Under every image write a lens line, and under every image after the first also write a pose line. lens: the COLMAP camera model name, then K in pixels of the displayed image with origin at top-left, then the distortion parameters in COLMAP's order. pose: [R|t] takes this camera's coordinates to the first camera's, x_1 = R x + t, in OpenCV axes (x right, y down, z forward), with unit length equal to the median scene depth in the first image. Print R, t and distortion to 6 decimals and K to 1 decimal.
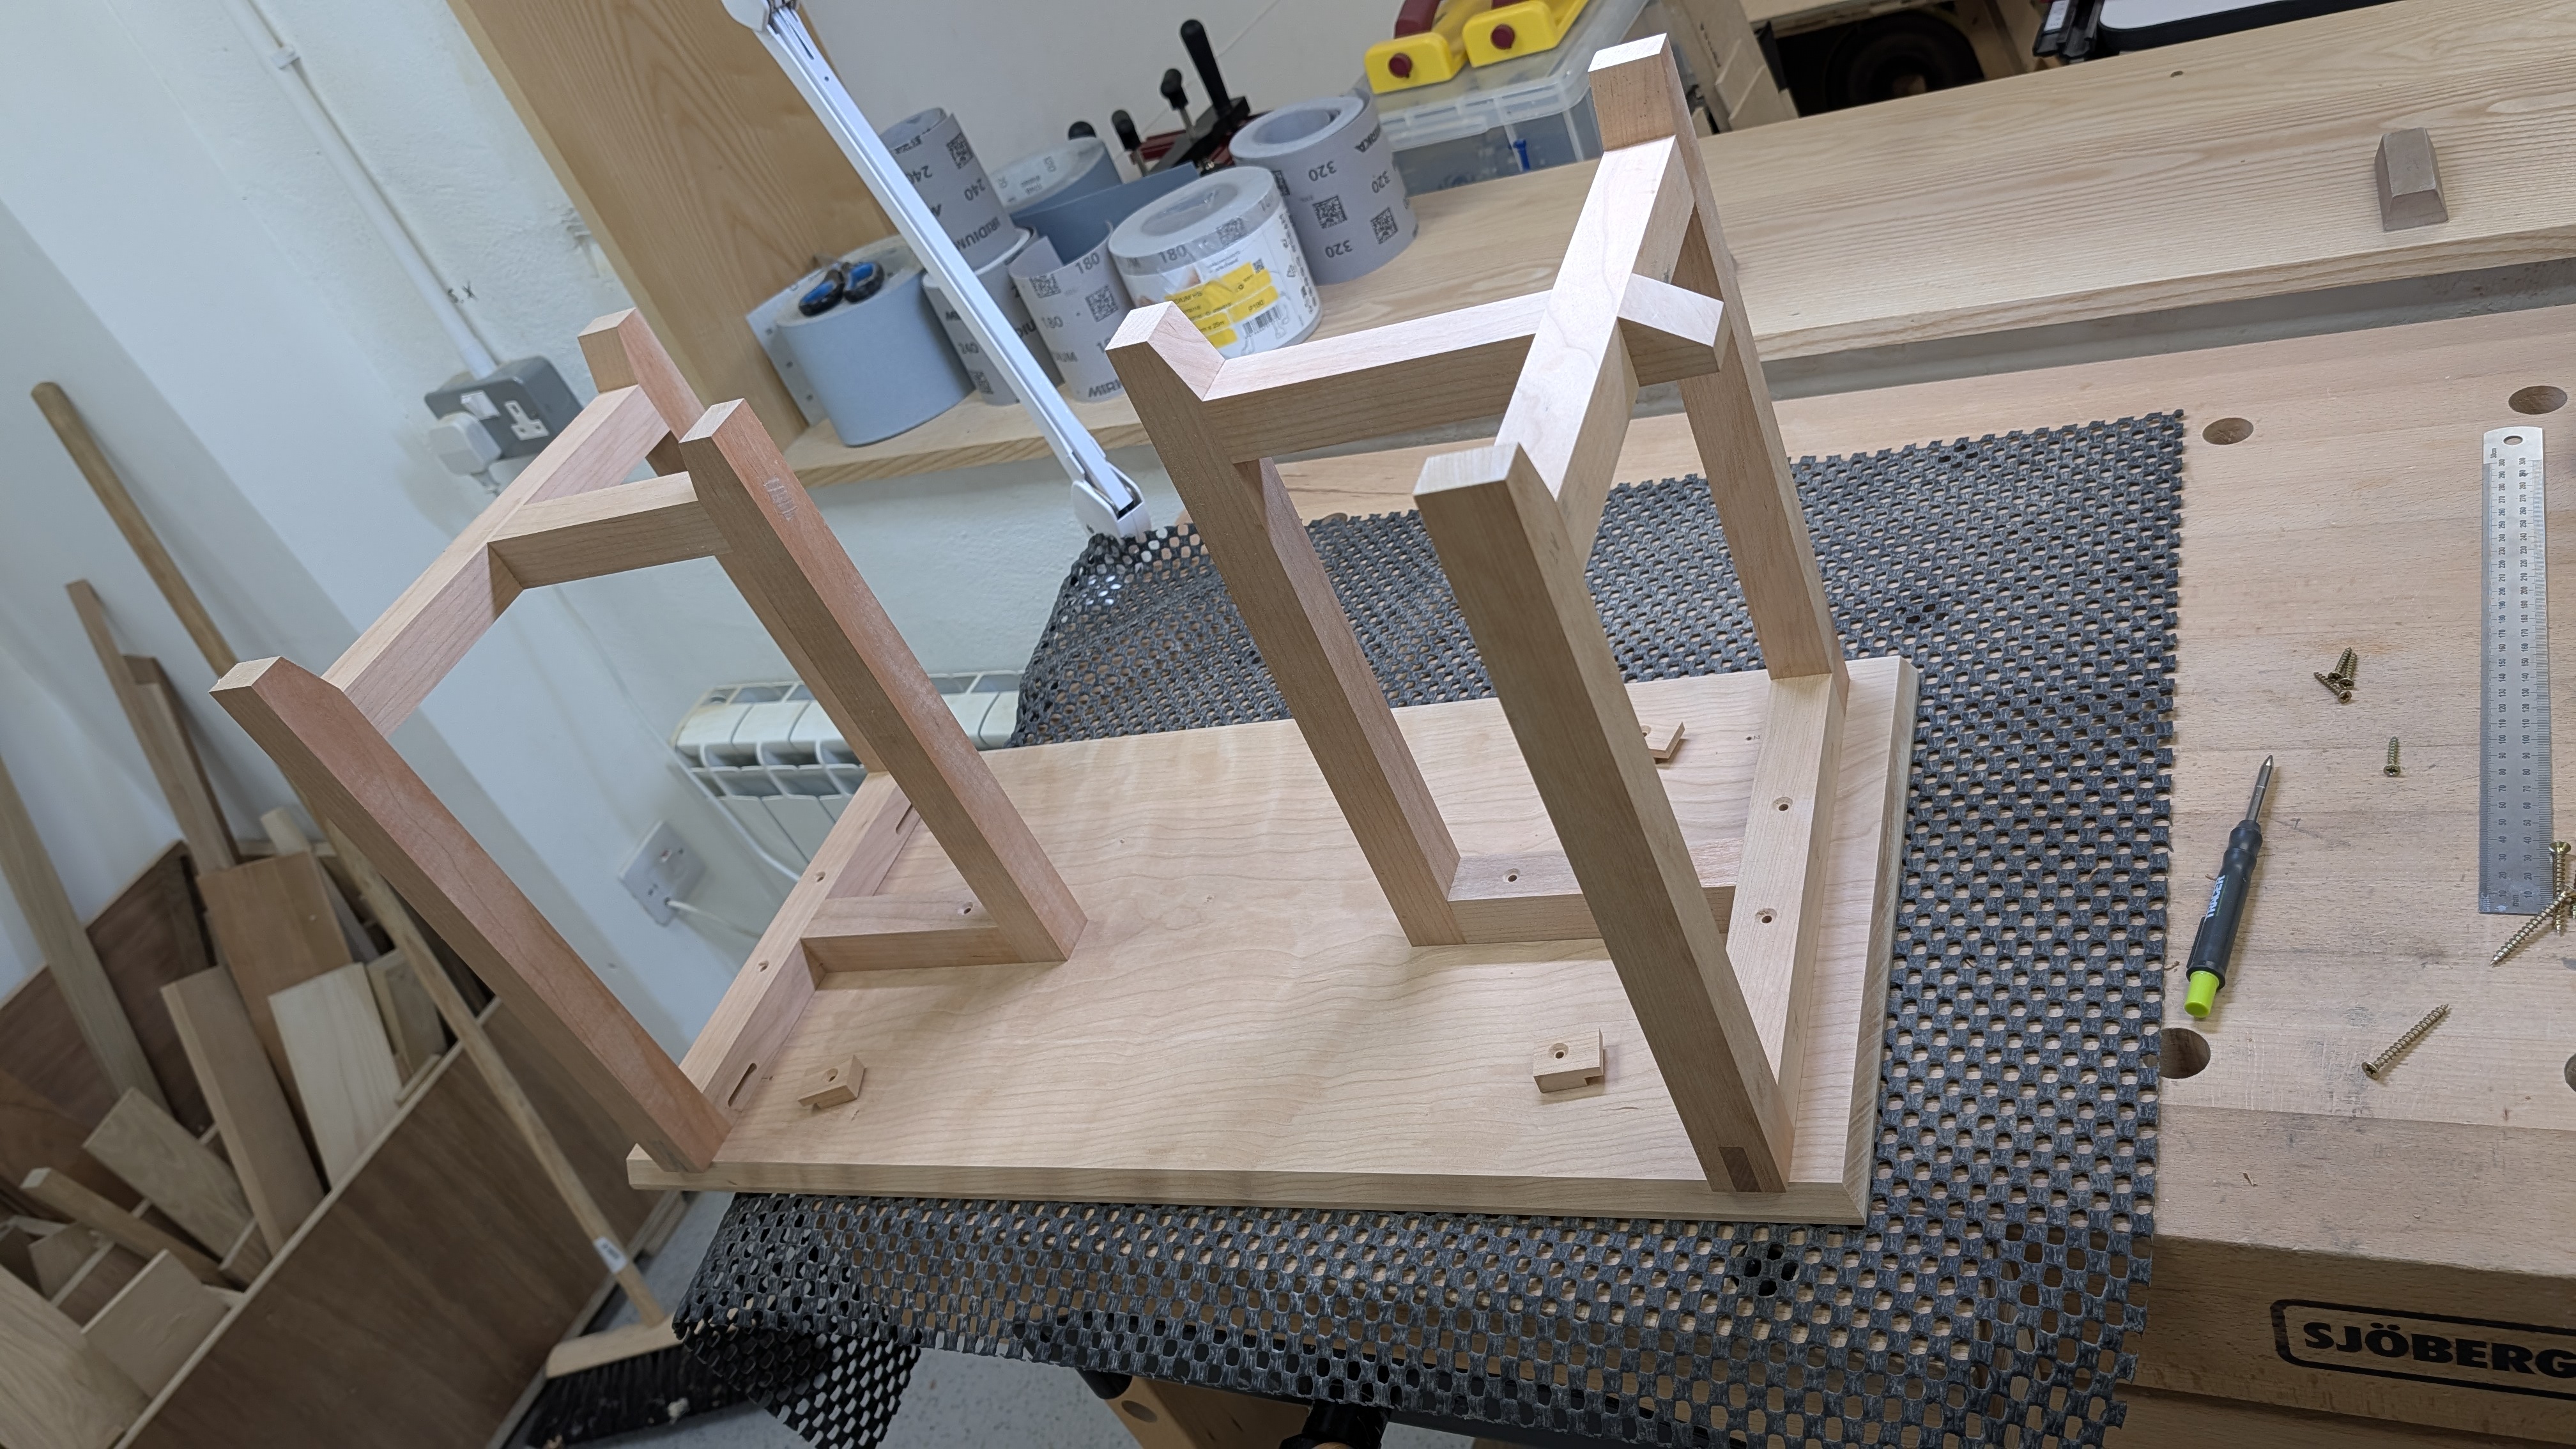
lens RADIAL K [[1911.7, 0, 1288.0], [0, 1911.7, 724.5], [0, 0, 1]] dist [0.000836, -0.035389]
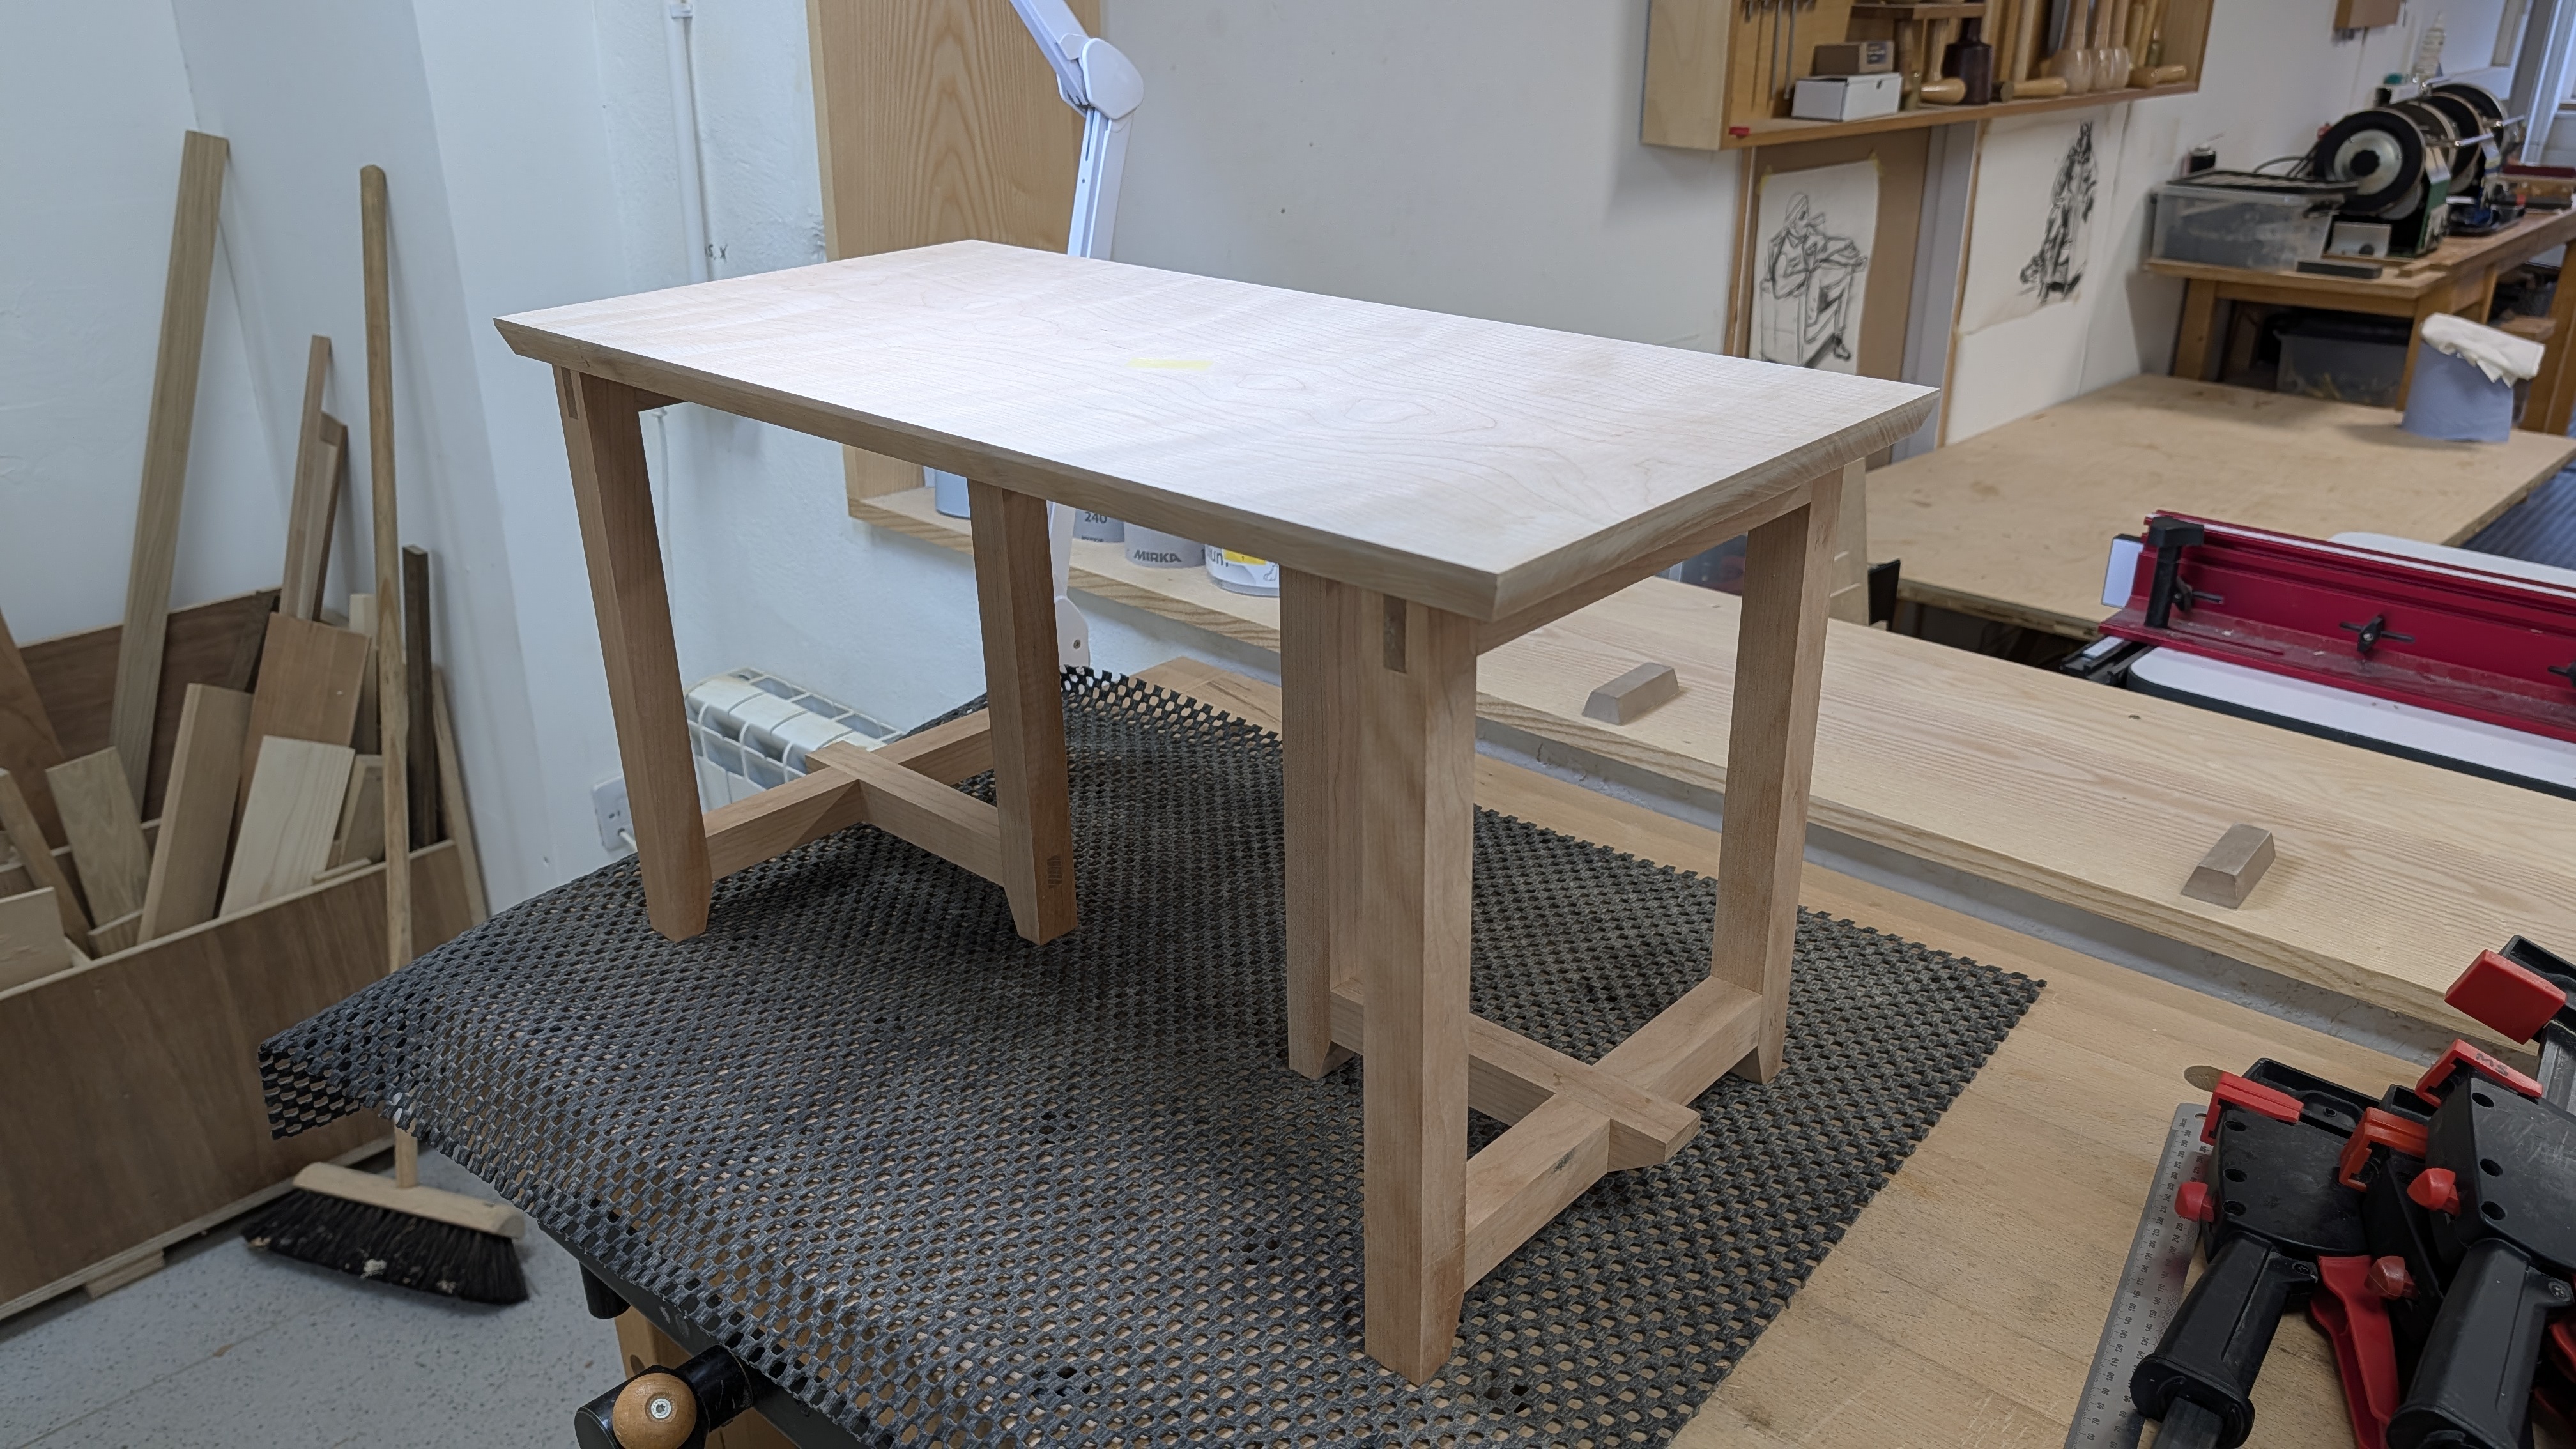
lens RADIAL K [[1911.7, 0, 1288.0], [0, 1911.7, 724.5], [0, 0, 1]] dist [0.000836, -0.035389]
pose [[0.882659, 0.450470, -0.134126, 0.126359], [-0.467069, 0.872552, -0.143177, 0.020667], [0.052535, 0.189022, 0.980567, -0.039239]]
